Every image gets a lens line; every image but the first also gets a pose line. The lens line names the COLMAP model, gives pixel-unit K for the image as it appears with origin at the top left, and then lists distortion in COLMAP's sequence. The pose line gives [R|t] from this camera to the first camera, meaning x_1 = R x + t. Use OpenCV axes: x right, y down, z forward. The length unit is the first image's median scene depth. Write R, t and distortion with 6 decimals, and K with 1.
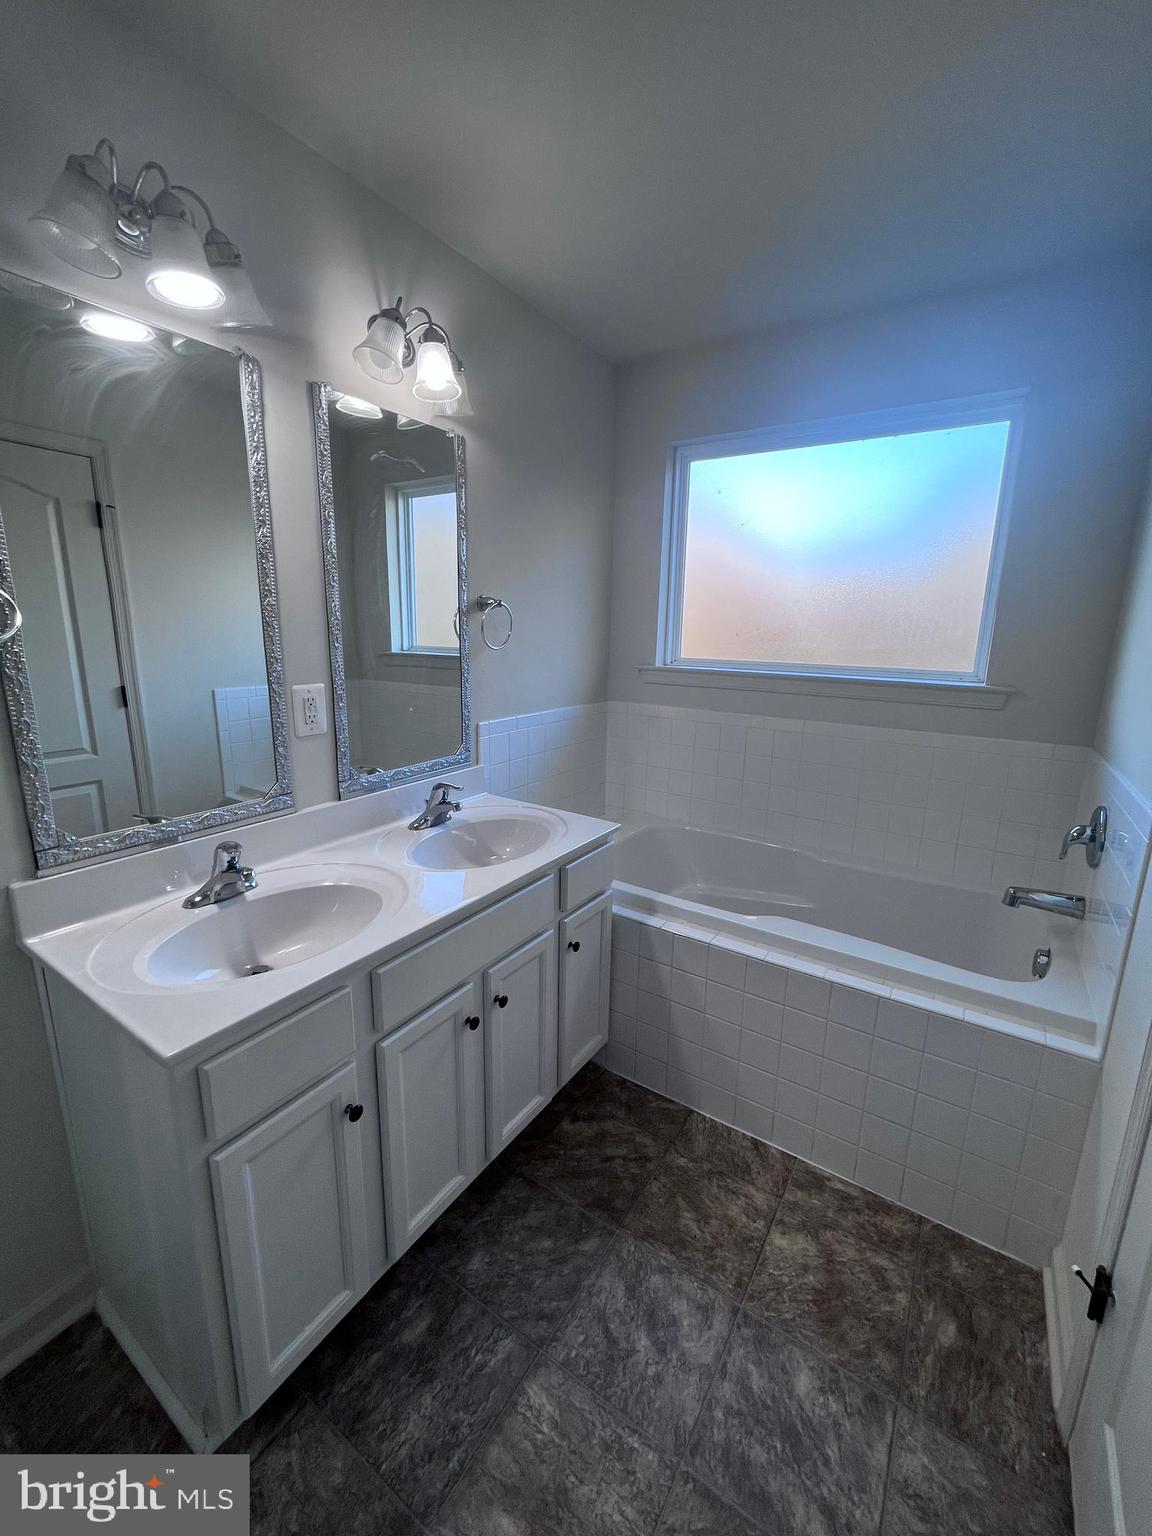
lens RADIAL K [[620.6, 0, 584.5], [0, 620.6, 757.9], [0, 0, 1]] dist [-0.002667, -0.000754]
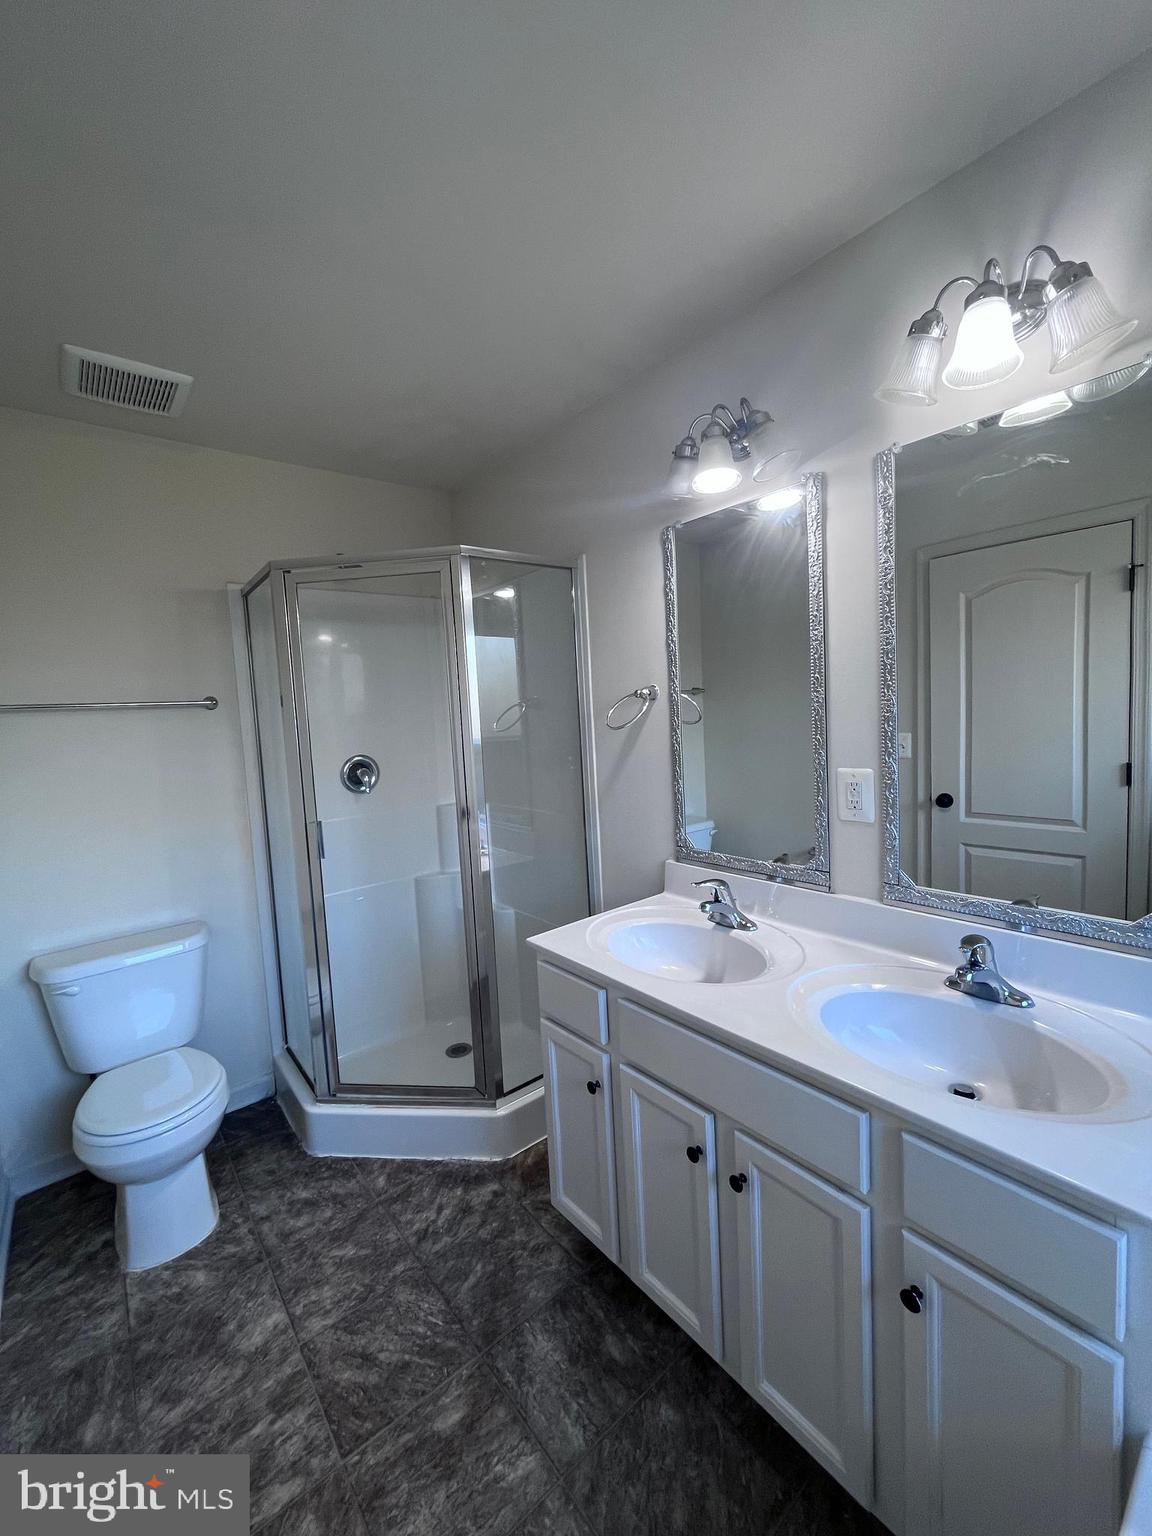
lens RADIAL K [[620.6, 0, 584.5], [0, 620.6, 757.9], [0, 0, 1]] dist [-0.002667, -0.000754]
pose [[-0.300912, 0.070335, -0.951055, 0.804237], [-0.157724, 0.979872, 0.122370, -0.254051], [0.940518, 0.186826, -0.283762, 1.203203]]
